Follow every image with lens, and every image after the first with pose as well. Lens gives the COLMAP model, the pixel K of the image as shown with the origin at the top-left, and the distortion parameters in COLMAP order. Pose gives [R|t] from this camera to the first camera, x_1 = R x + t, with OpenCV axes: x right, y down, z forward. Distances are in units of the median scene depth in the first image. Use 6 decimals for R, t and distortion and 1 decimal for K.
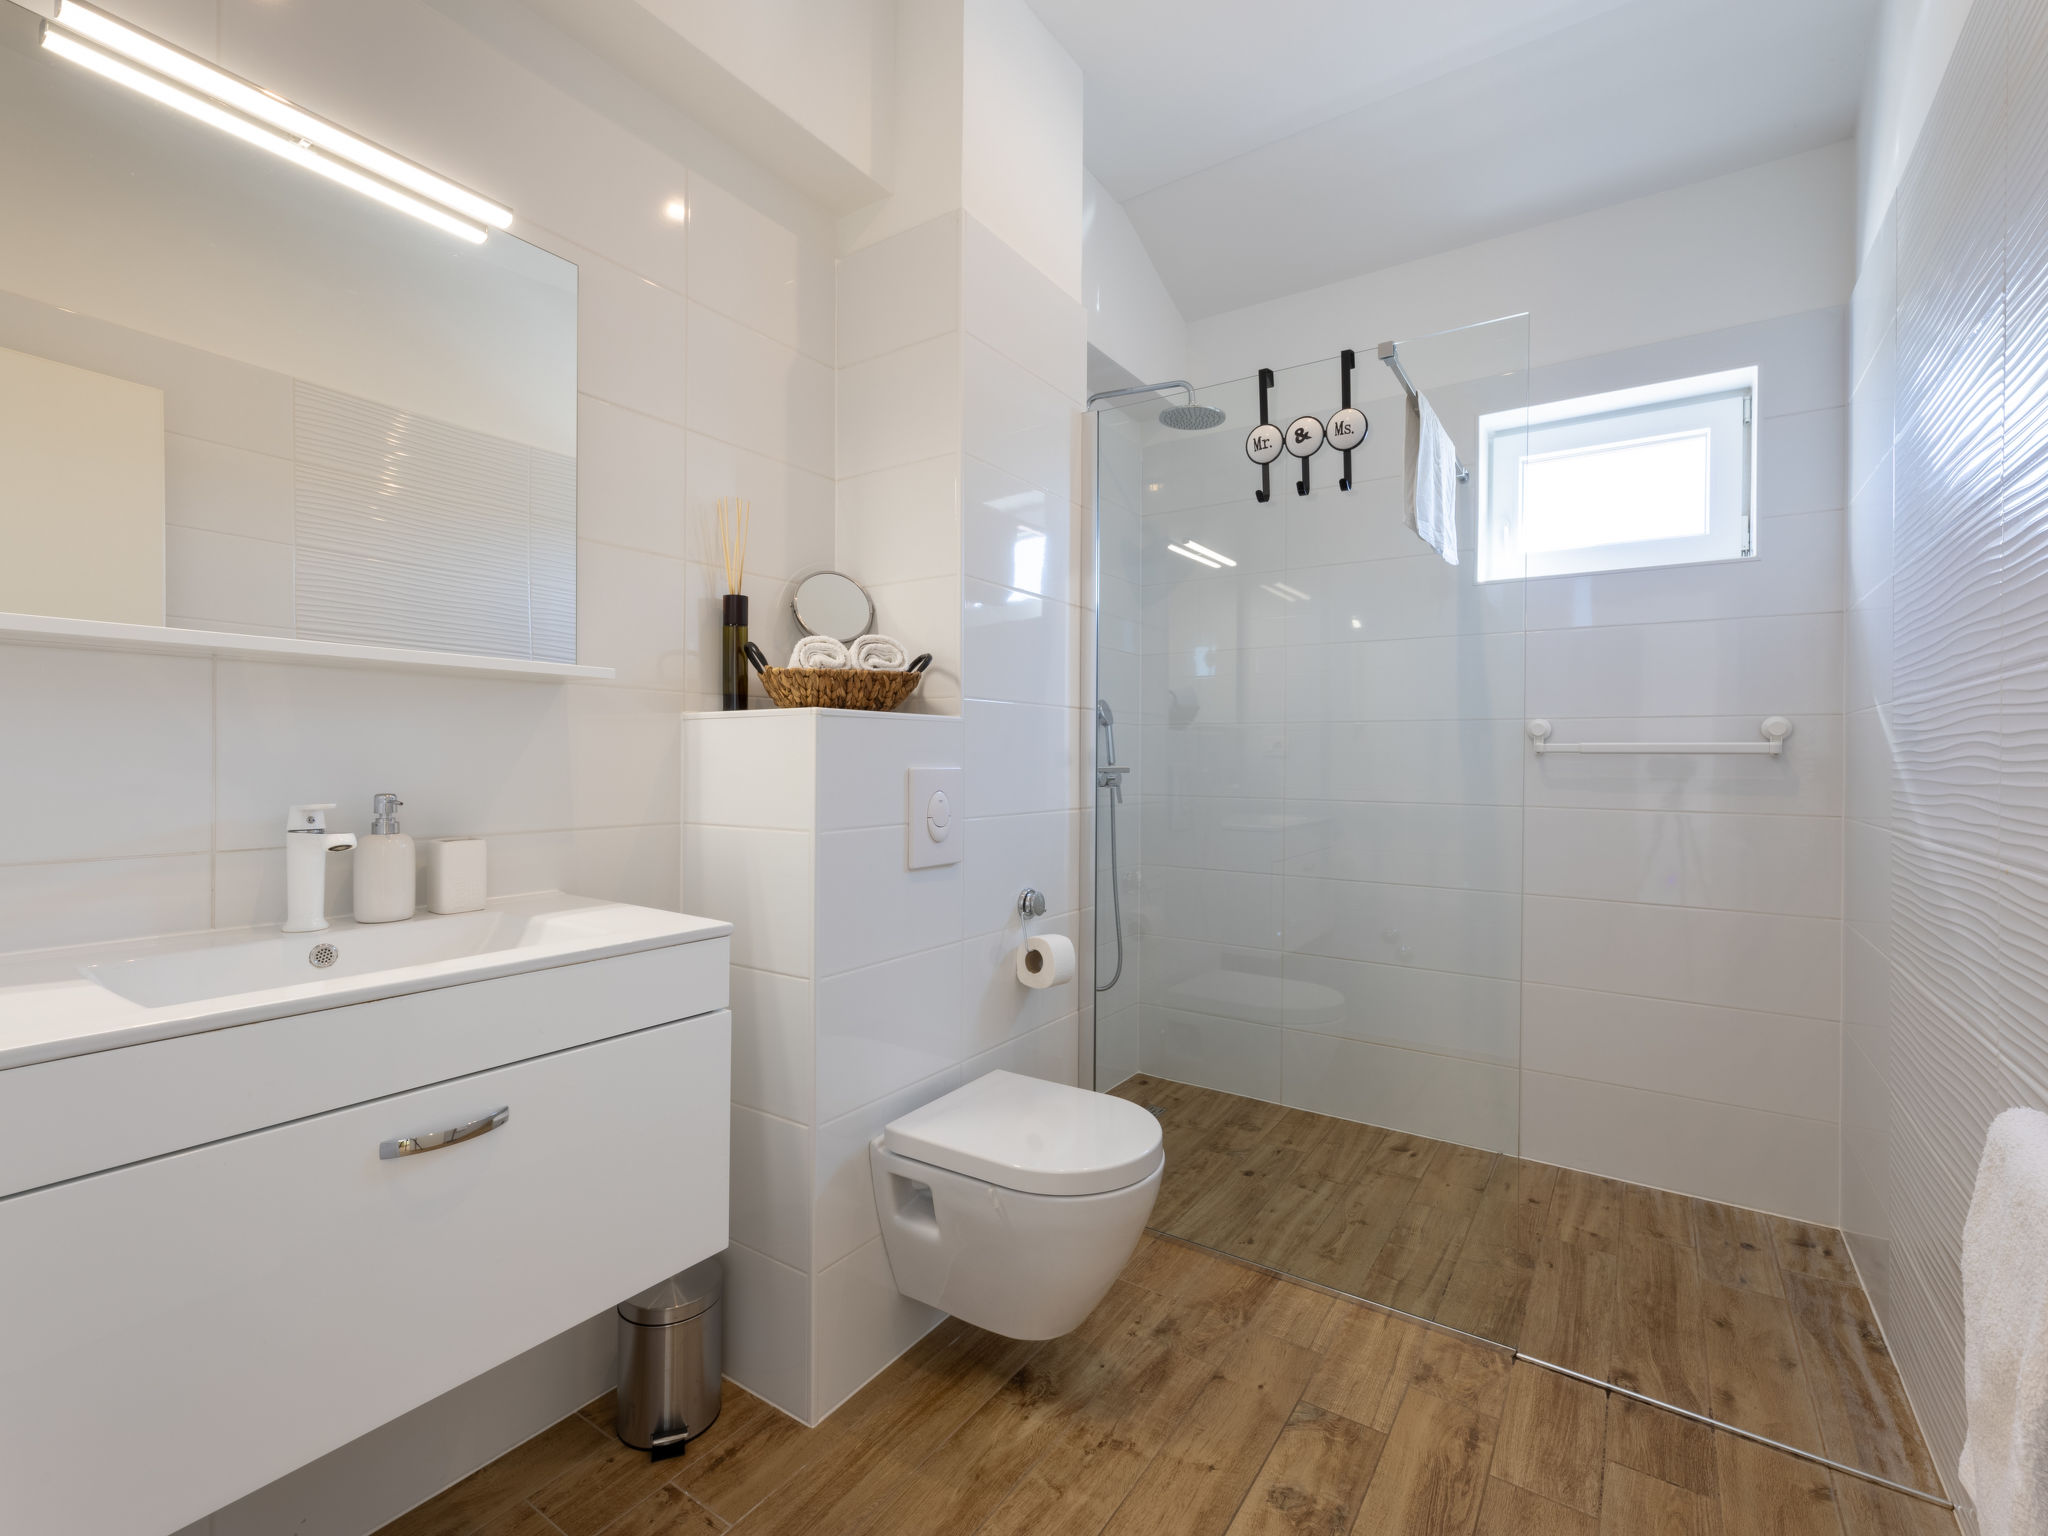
lens RADIAL K [[921.2, 0, 1007.9], [0, 921.2, 756.2], [0, 0, 1]] dist [-0.001825, 0.001814]
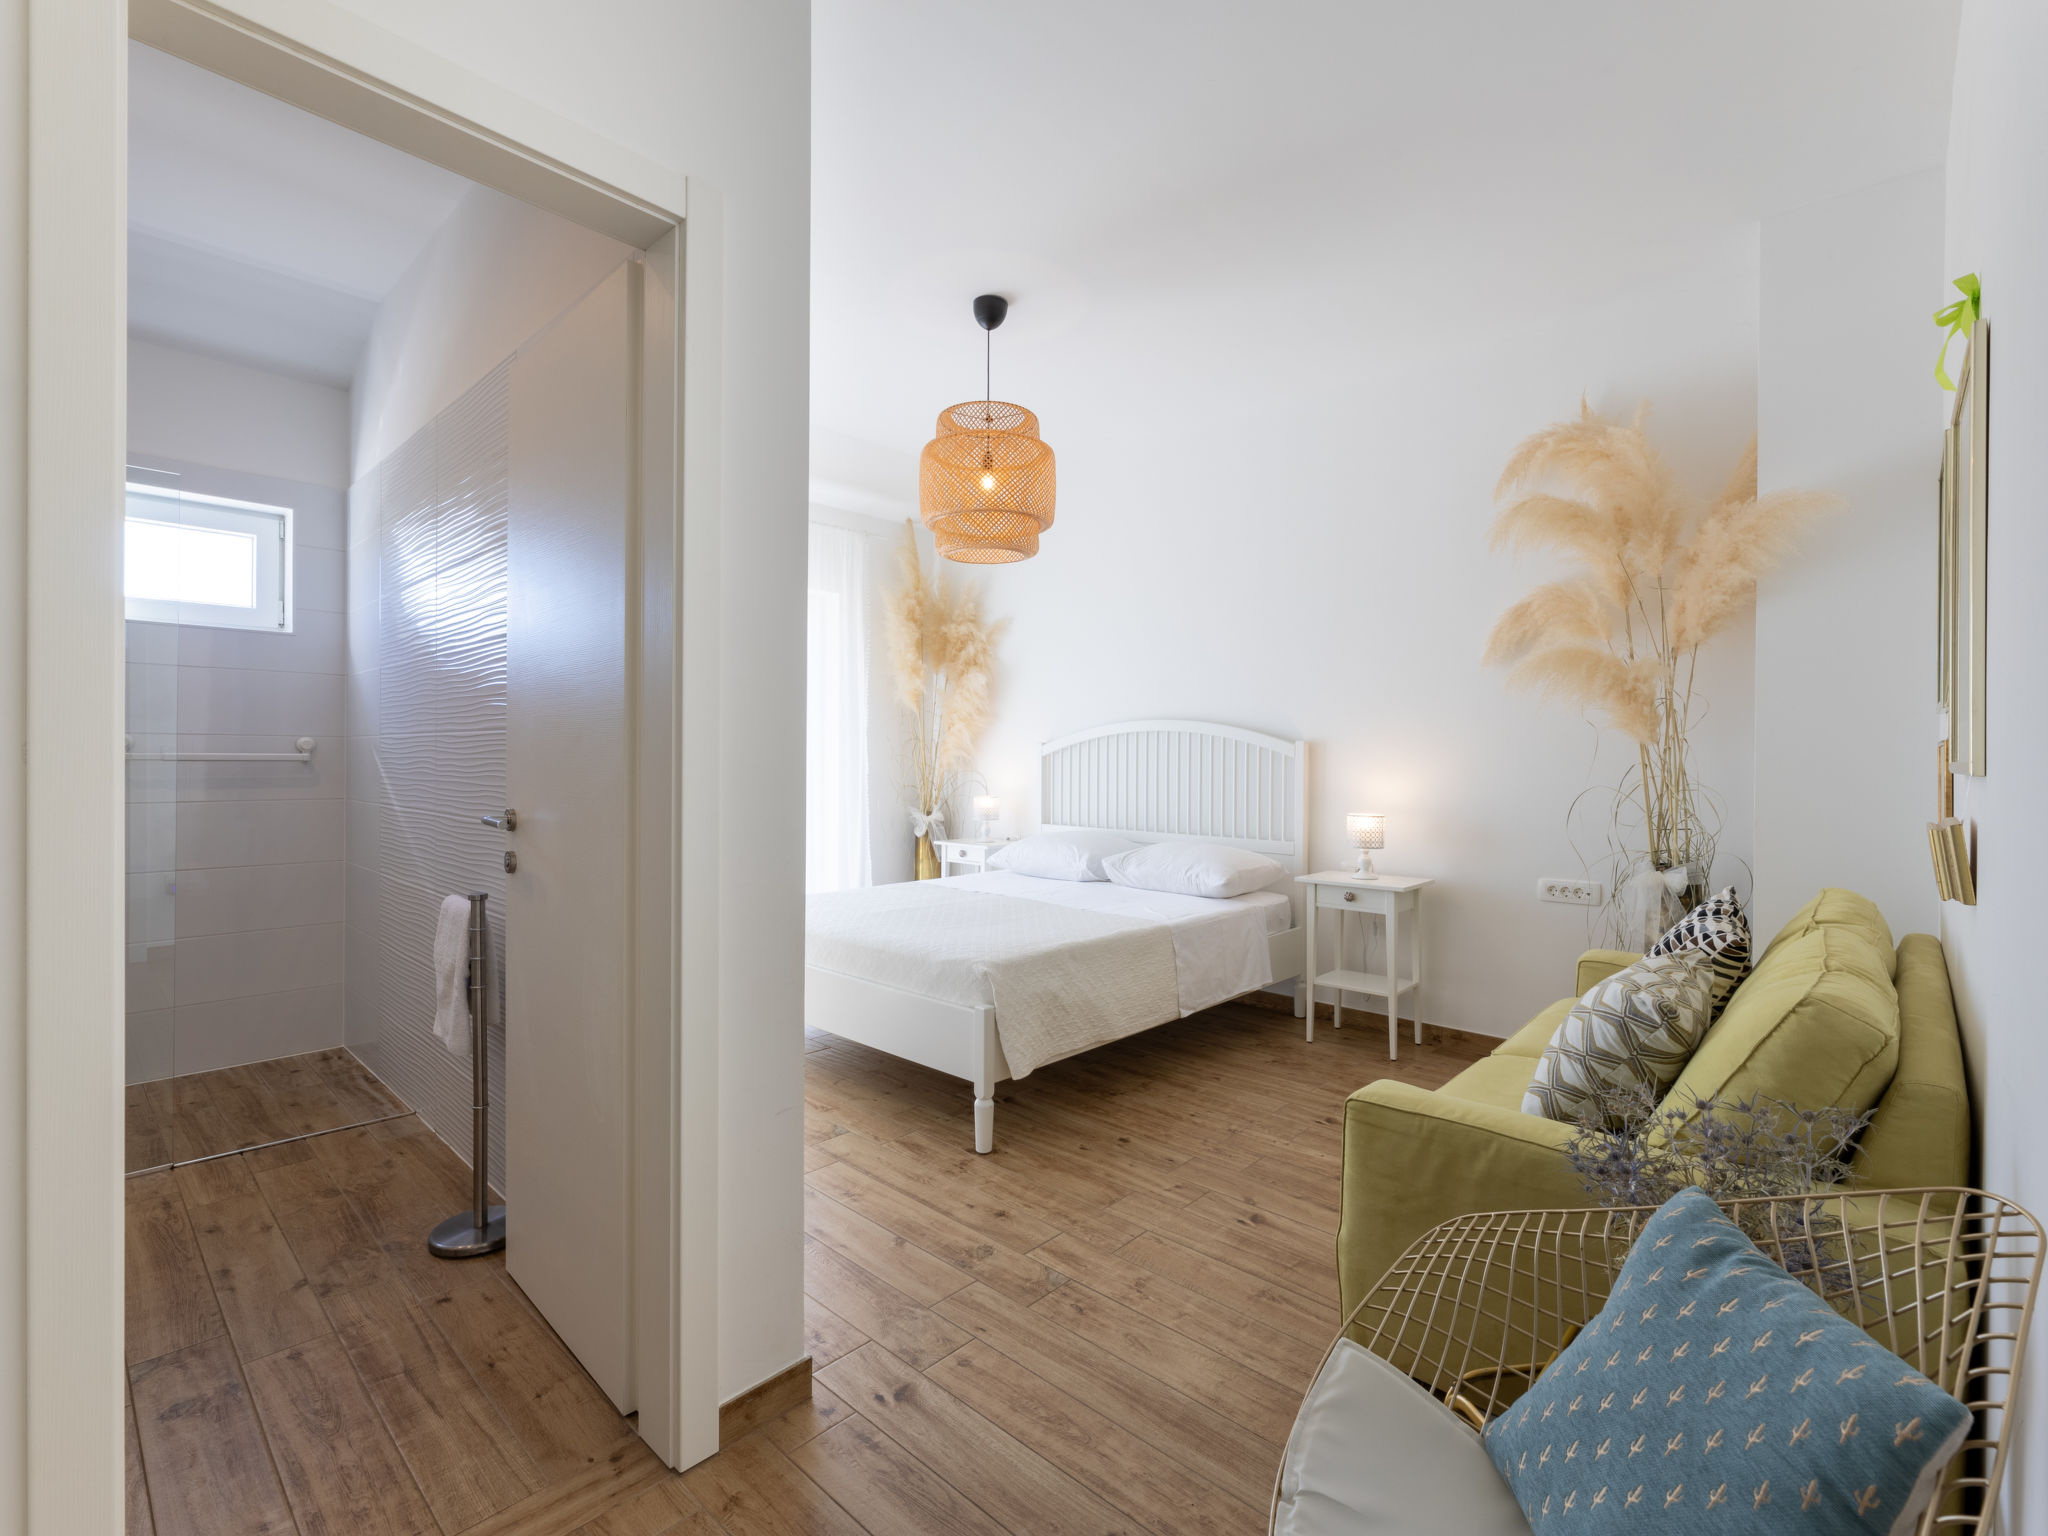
lens RADIAL K [[921.2, 0, 1027.7], [0, 921.2, 758.5], [0, 0, 1]] dist [-0.001825, 0.001814]
pose [[0.131063, 0.002412, 0.991371, -0.647719], [-0.003375, 0.999992, -0.001986, -0.009176], [-0.991368, -0.003086, 0.131070, -0.489905]]
